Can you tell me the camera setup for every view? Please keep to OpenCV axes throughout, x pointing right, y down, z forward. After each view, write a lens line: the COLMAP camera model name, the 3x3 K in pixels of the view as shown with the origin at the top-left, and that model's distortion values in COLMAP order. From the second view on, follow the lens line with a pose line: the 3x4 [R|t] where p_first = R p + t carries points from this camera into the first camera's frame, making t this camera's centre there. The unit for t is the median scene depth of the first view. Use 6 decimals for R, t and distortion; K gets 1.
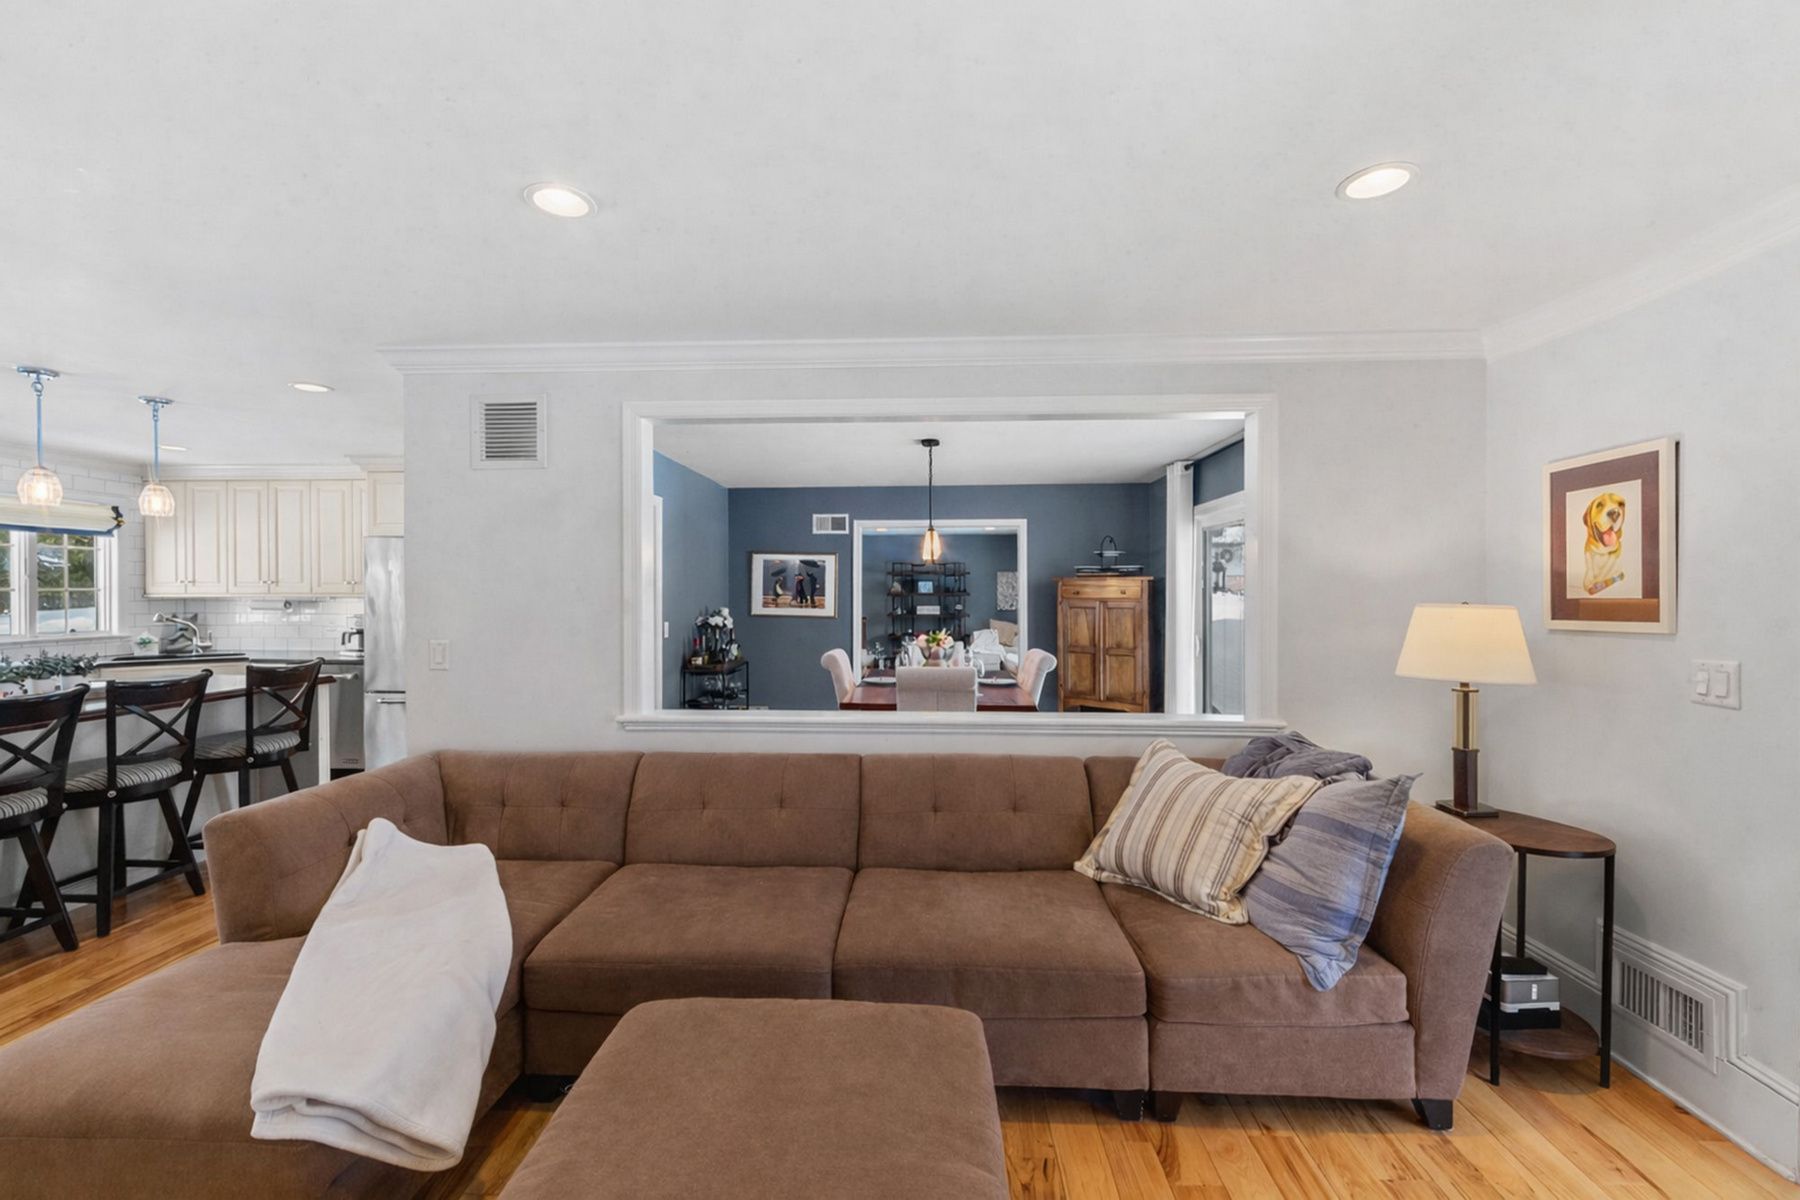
lens RADIAL K [[698.3, 0, 891.2], [0, 698.3, 594.5], [0, 0, 1]] dist [-0.000097, -0.000128]
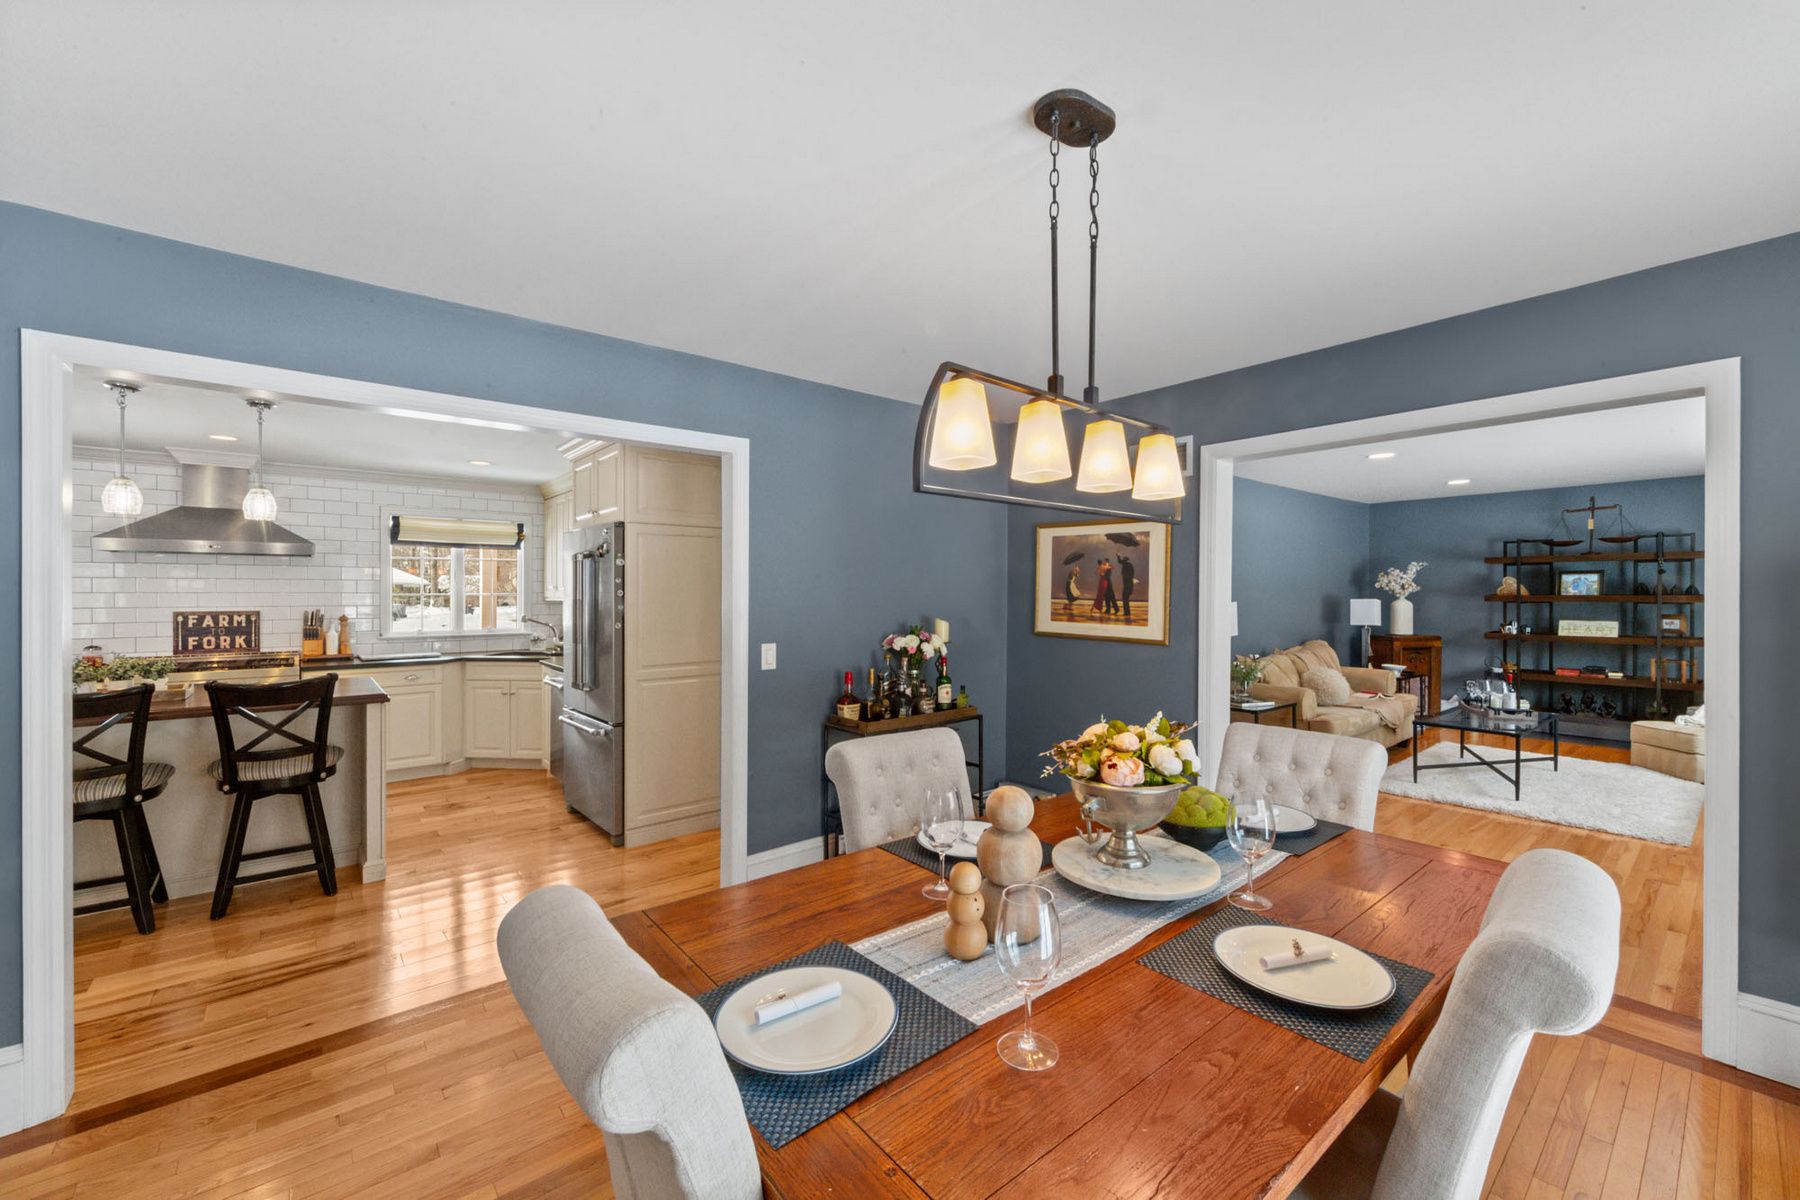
lens RADIAL K [[709.3, 0, 939.4], [0, 709.3, 602.3], [0, 0, 1]] dist [-0.020006, 0.000172]
pose [[0.682960, 0.003638, -0.730447, 0.184064], [-0.000323, 0.999989, 0.004679, 0.000790], [0.730456, -0.002960, 0.682954, 0.528094]]
